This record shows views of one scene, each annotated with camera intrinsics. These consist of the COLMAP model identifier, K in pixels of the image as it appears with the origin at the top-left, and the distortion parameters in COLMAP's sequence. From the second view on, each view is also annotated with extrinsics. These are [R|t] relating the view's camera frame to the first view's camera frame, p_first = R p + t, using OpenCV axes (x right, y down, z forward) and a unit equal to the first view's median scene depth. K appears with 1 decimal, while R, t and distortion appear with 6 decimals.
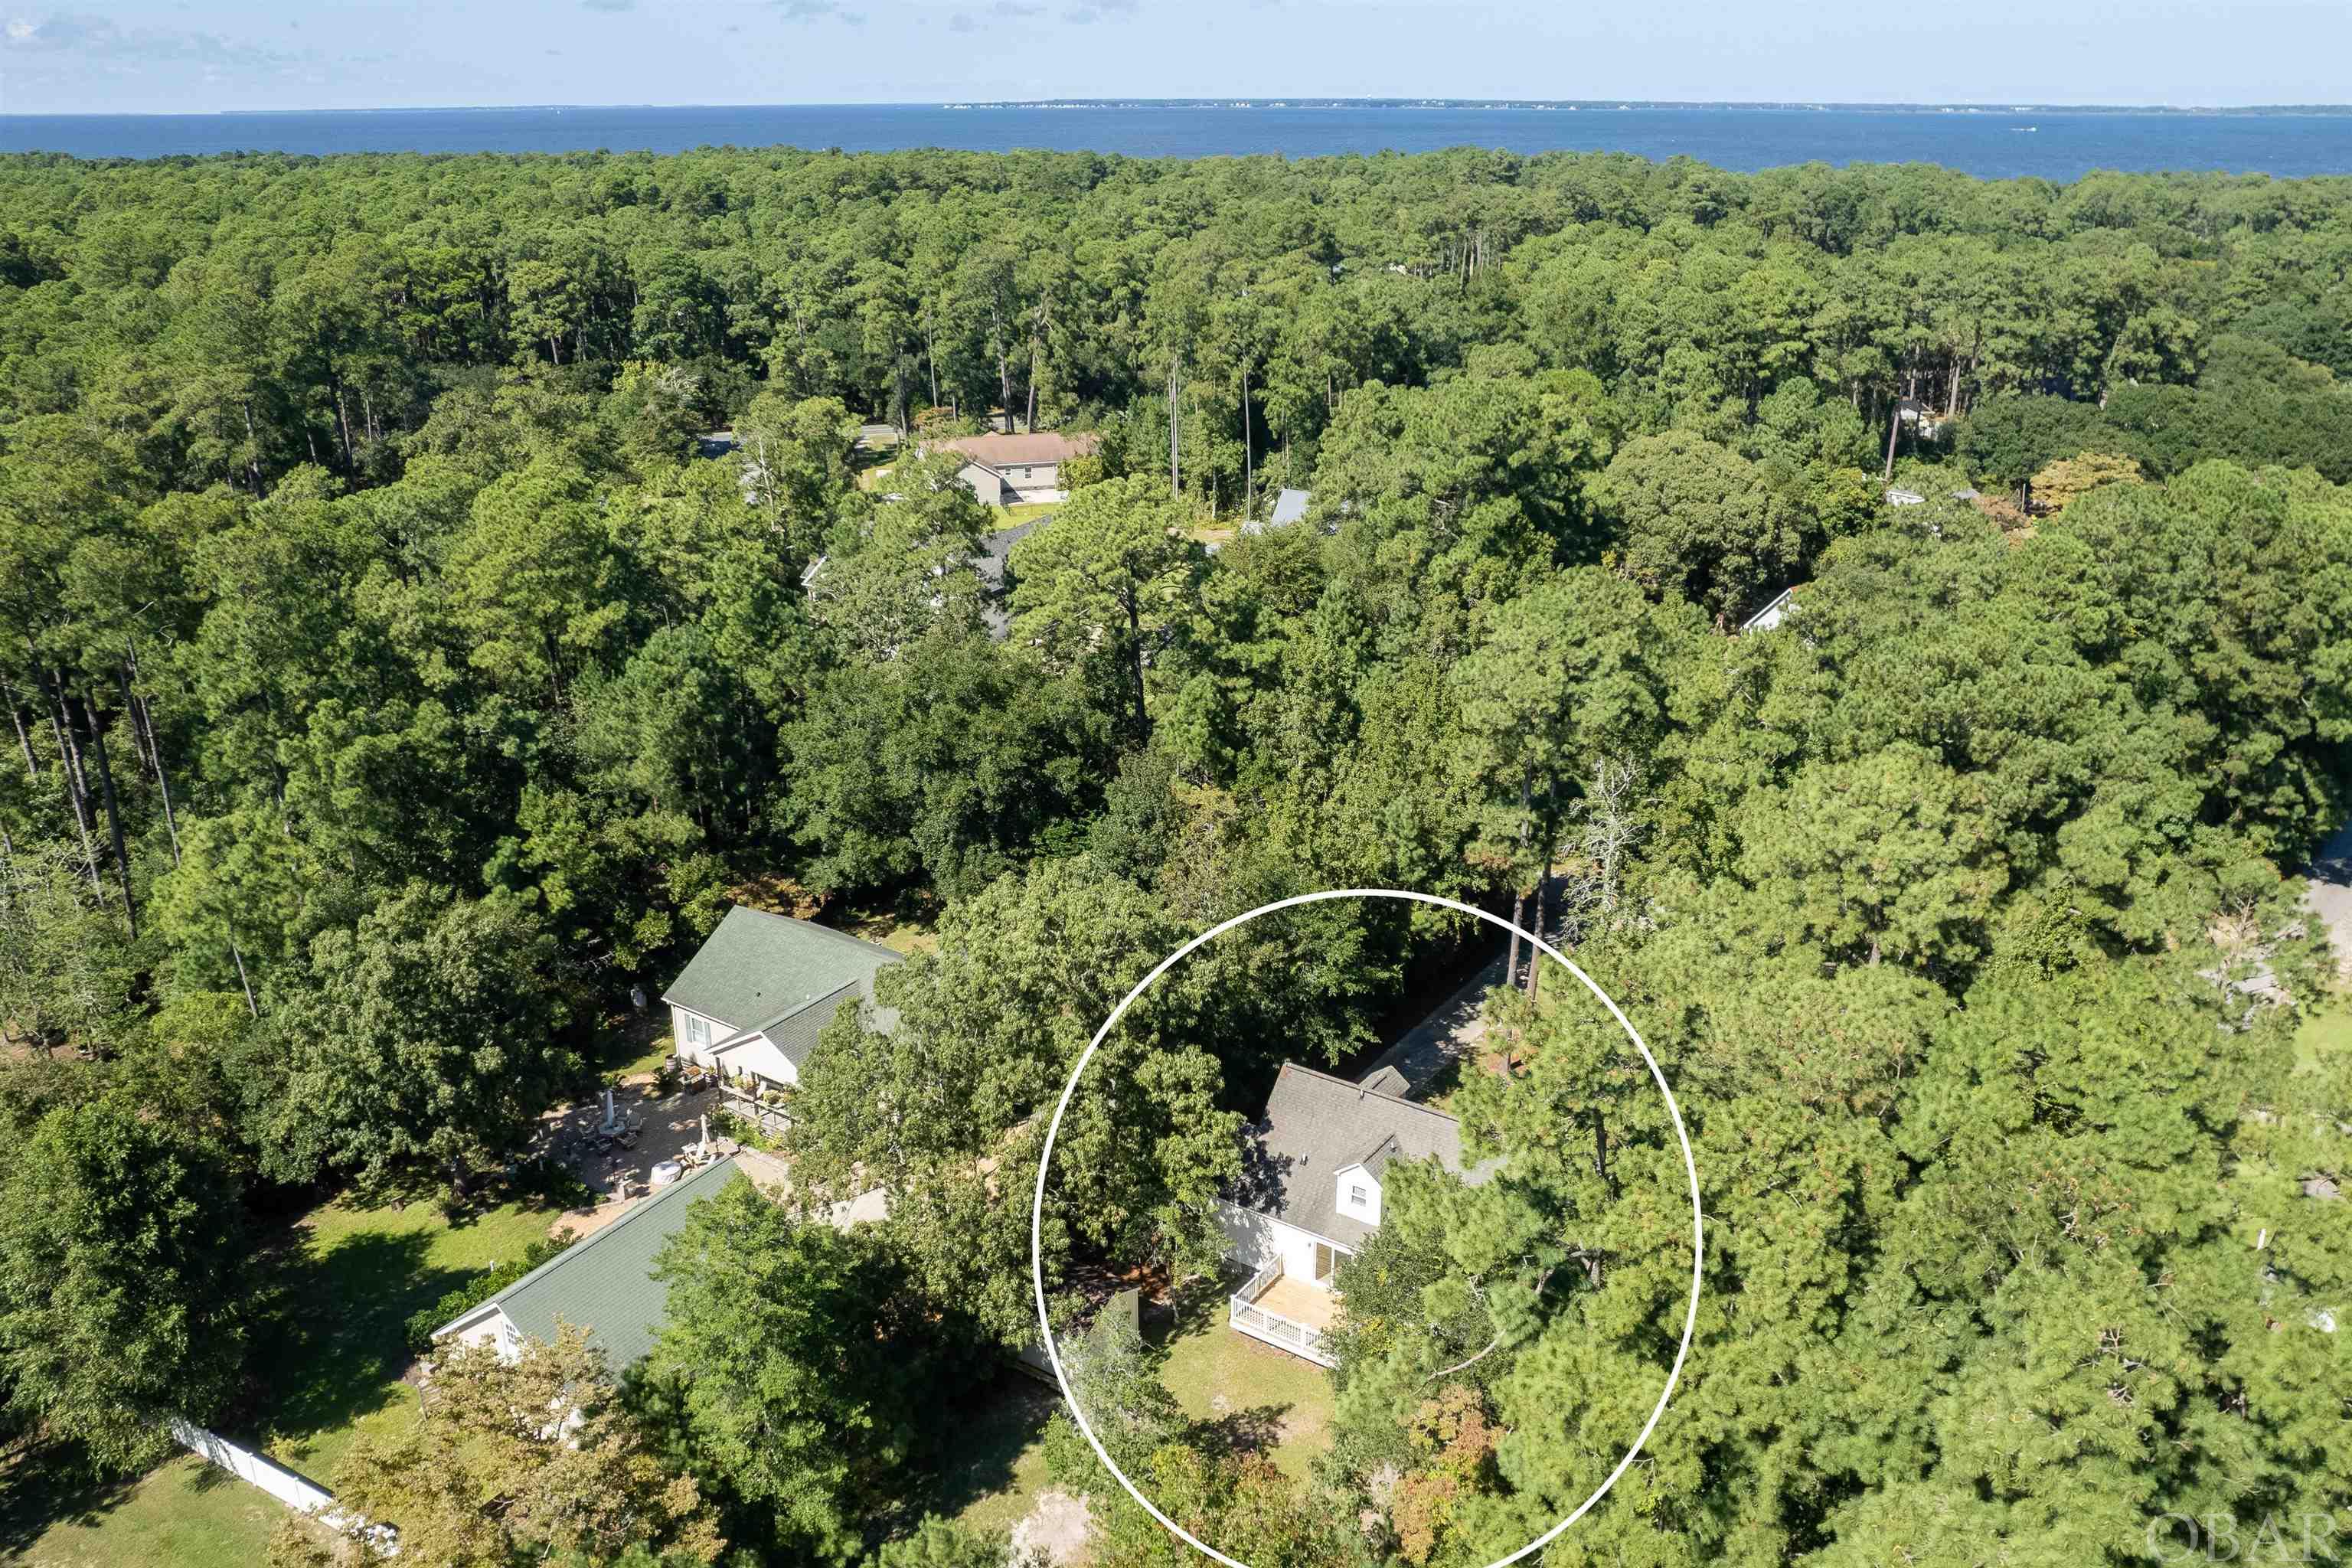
lens RADIAL K [[1750.9, 0, 1157.8], [0, 1750.9, 834.9], [0, 0, 1]] dist [-0.061724, 0.033139]
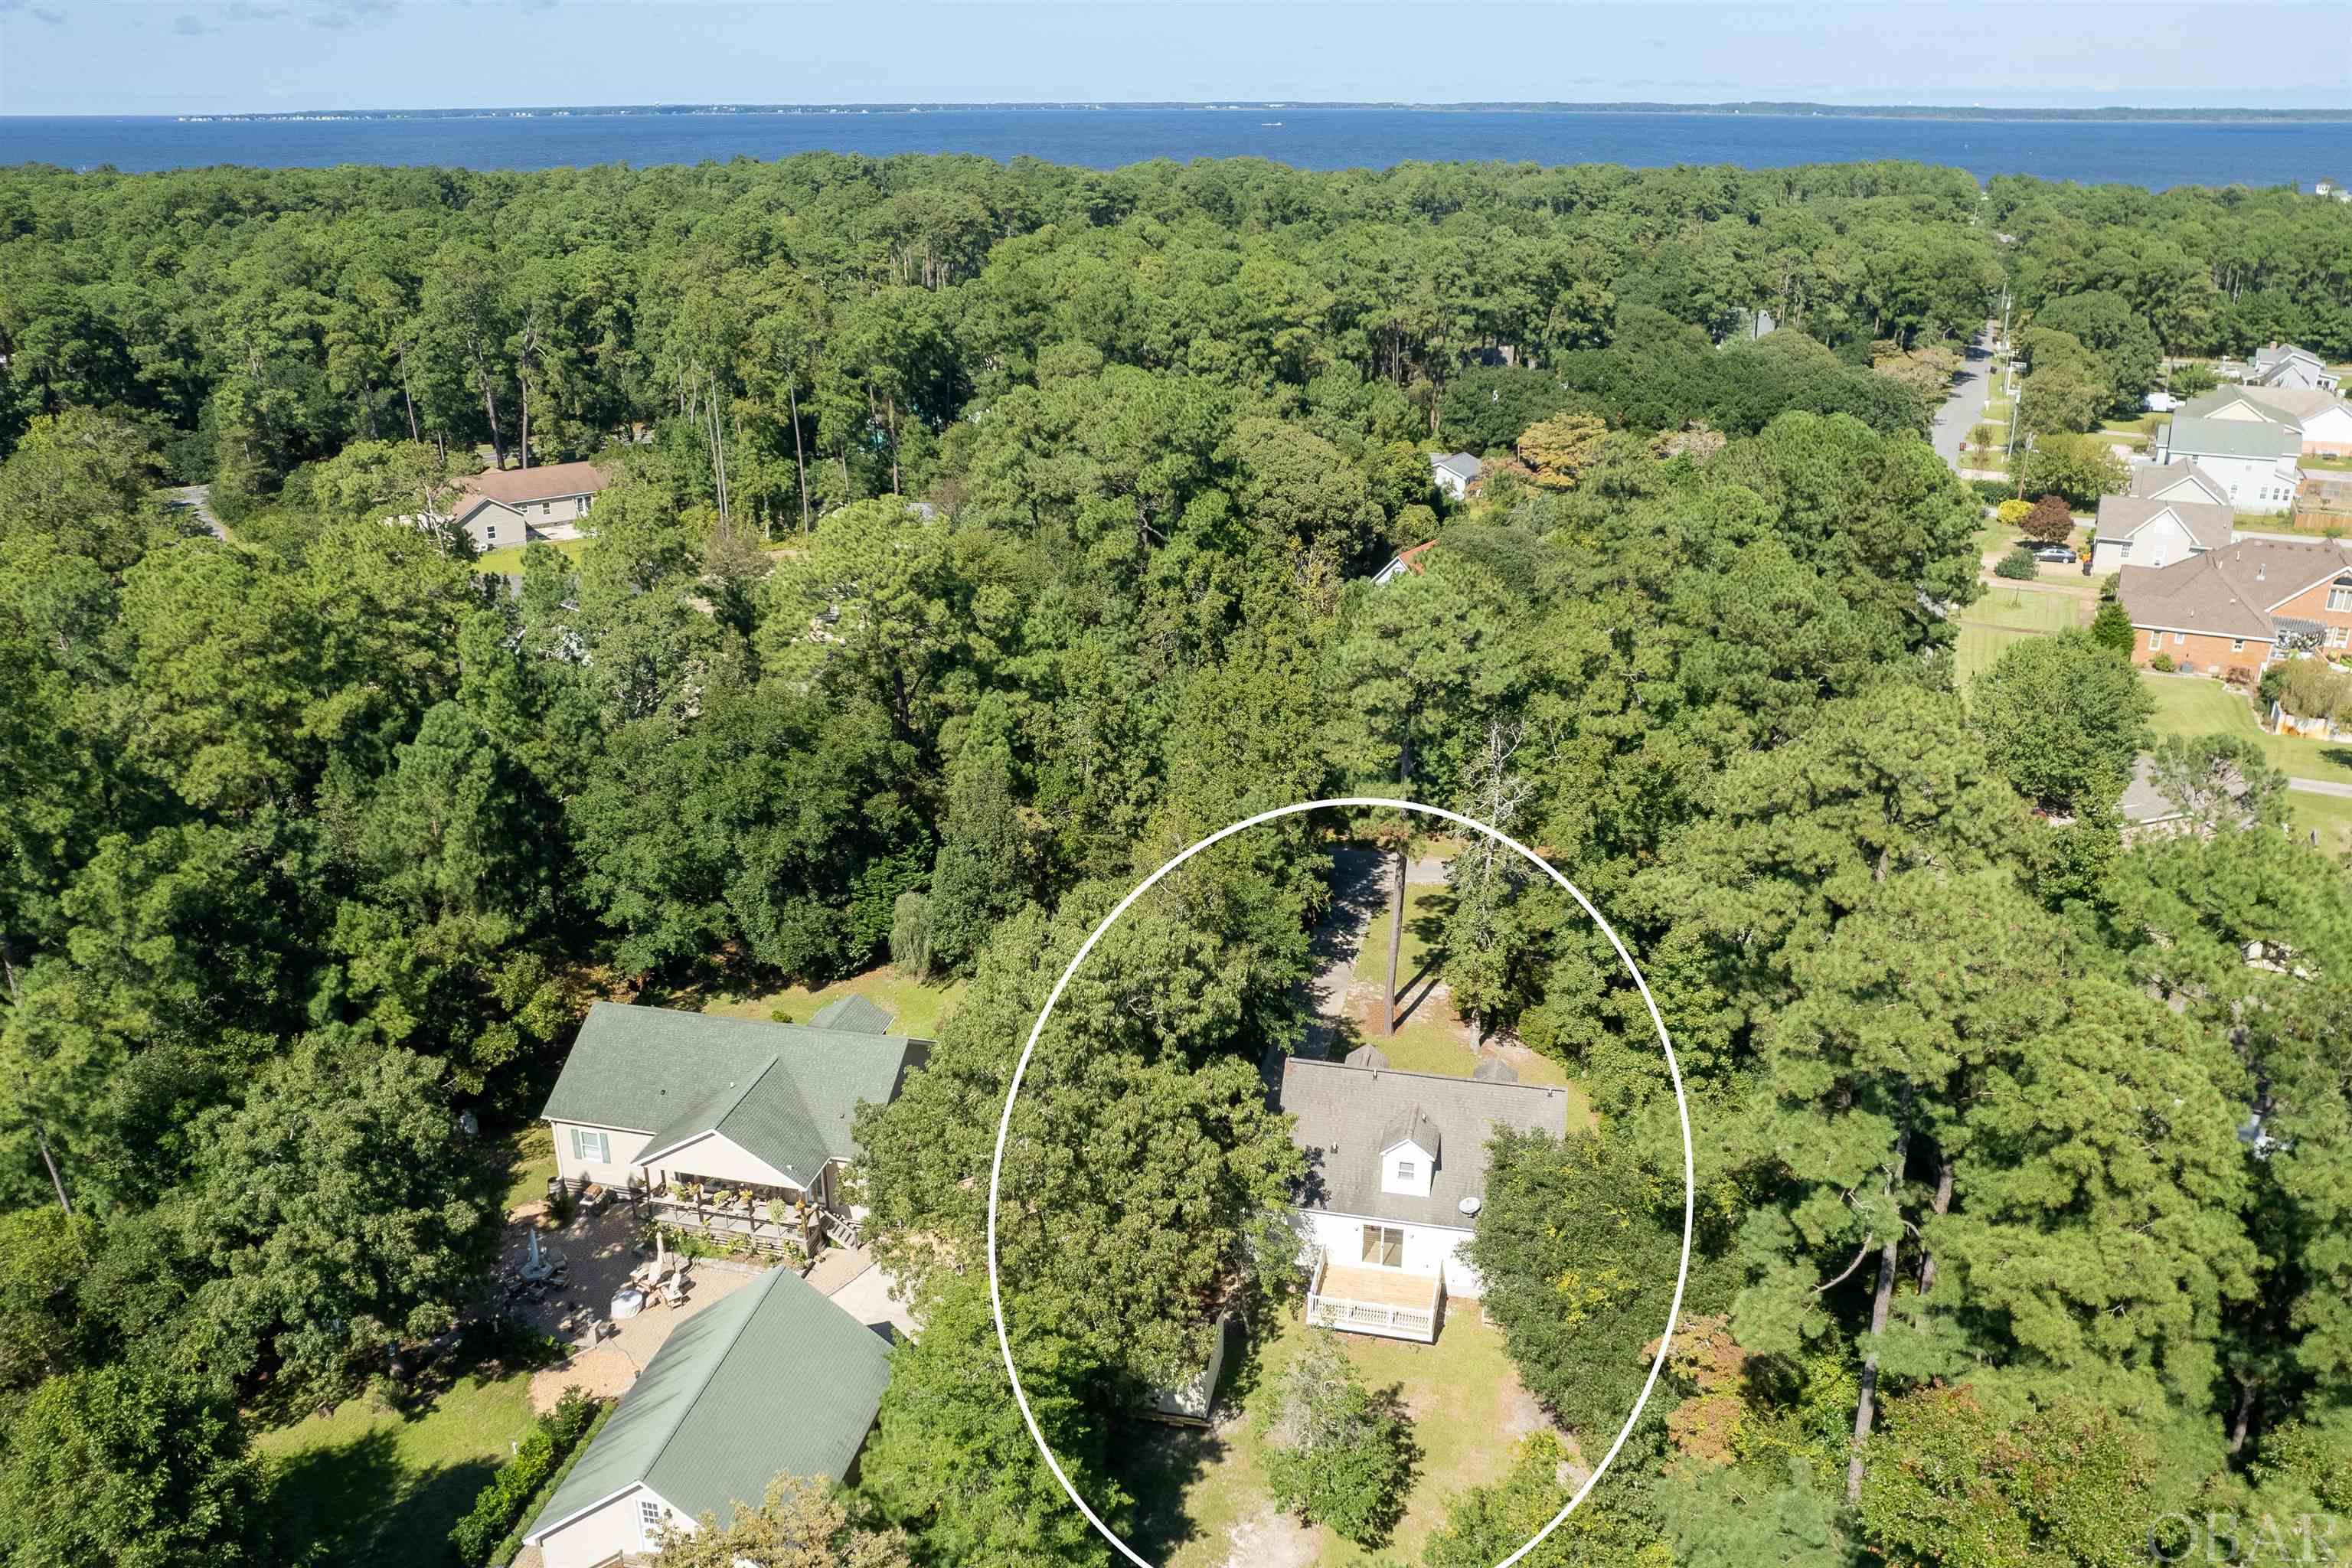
lens RADIAL K [[1750.9, 0, 1157.8], [0, 1750.9, 834.9], [0, 0, 1]] dist [-0.061724, 0.033139]
pose [[0.935908, -0.136435, 0.324750, -0.214567], [0.137146, 0.990332, 0.020815, -0.020316], [-0.324450, 0.025057, 0.945571, 0.044347]]
